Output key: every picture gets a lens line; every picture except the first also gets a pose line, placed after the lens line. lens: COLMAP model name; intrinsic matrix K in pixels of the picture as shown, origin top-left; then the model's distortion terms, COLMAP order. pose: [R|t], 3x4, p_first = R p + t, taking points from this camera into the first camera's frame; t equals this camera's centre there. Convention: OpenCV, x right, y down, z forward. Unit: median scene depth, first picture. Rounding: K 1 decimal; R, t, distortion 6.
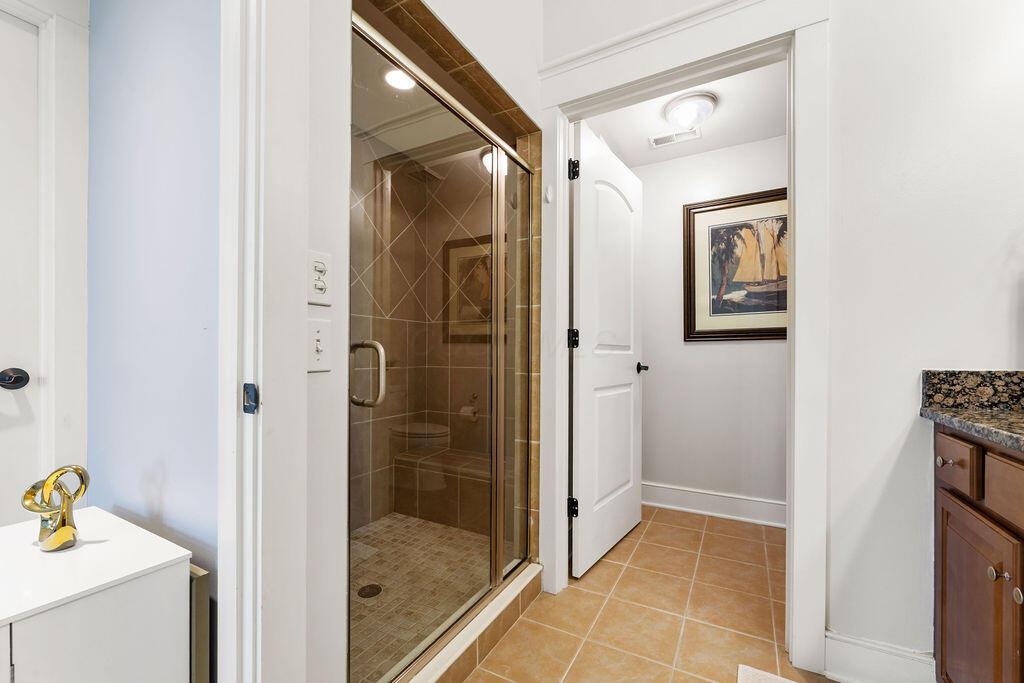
lens RADIAL K [[423.6, 0, 513.3], [0, 423.6, 356.4], [0, 0, 1]] dist [0.000044, -0.000077]
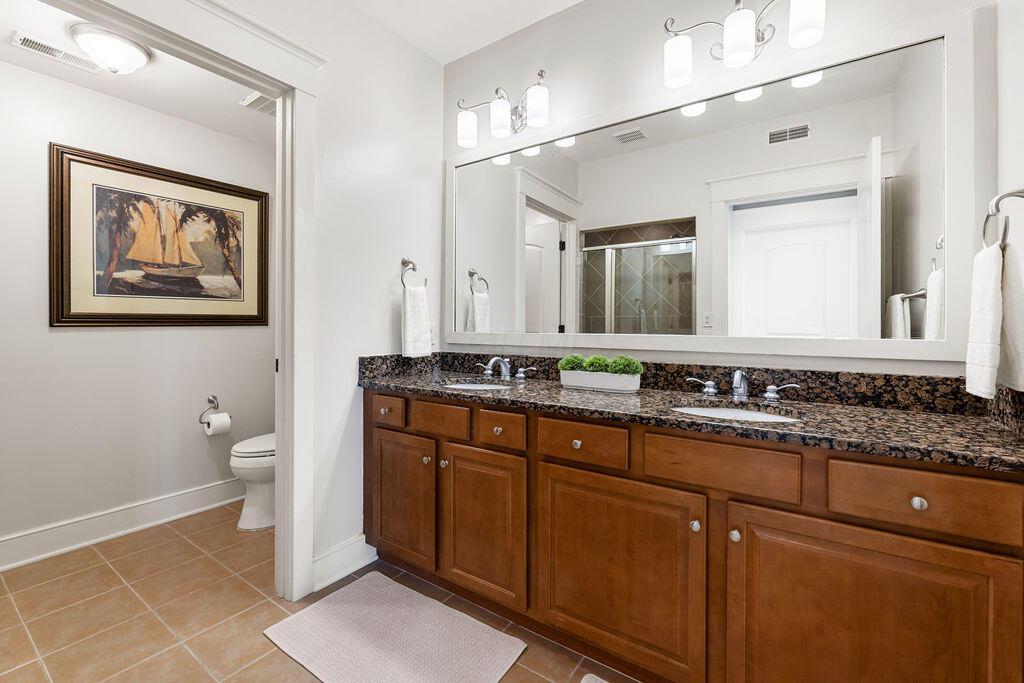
lens RADIAL K [[436.6, 0, 517.2], [0, 436.6, 326.4], [0, 0, 1]] dist [-0.000193, 0.000151]
pose [[0.098524, -0.000381, 0.995135, -0.295479], [-0.001639, 0.999999, 0.000545, -0.040858], [-0.995133, -0.001685, 0.098523, 0.123977]]
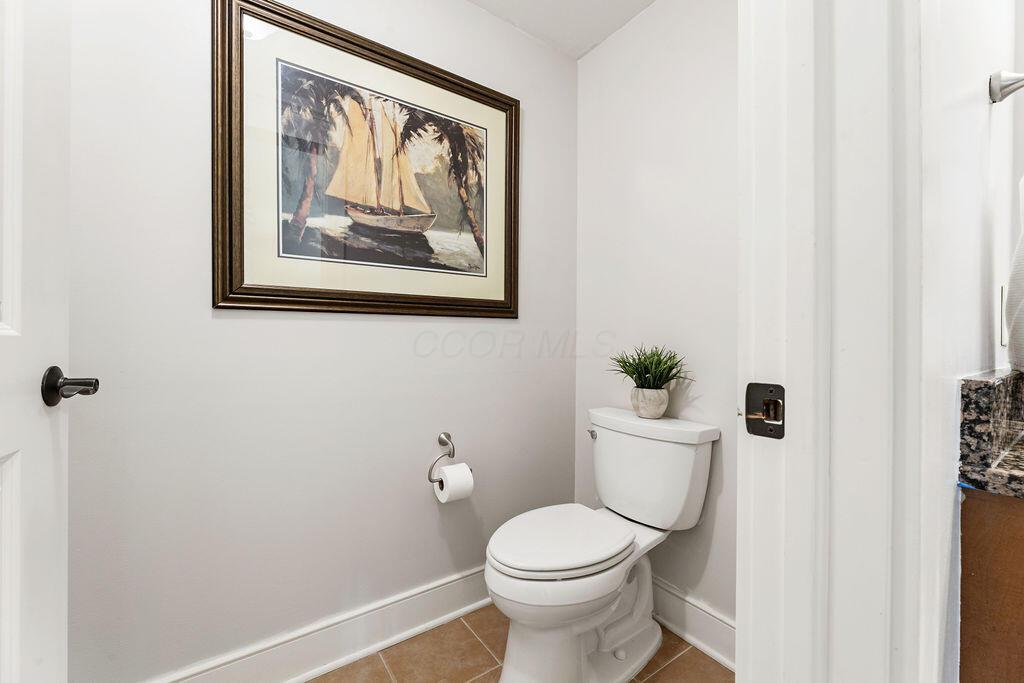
lens RADIAL K [[411.8, 0, 512.0], [0, 411.8, 341.5], [0, 0, 1]] dist [-0.000388, -0.000090]
pose [[0.446548, 0.003014, 0.894755, 0.188100], [-0.001089, 0.999995, -0.002825, -0.002496], [-0.894759, 0.000287, 0.446549, 0.604039]]
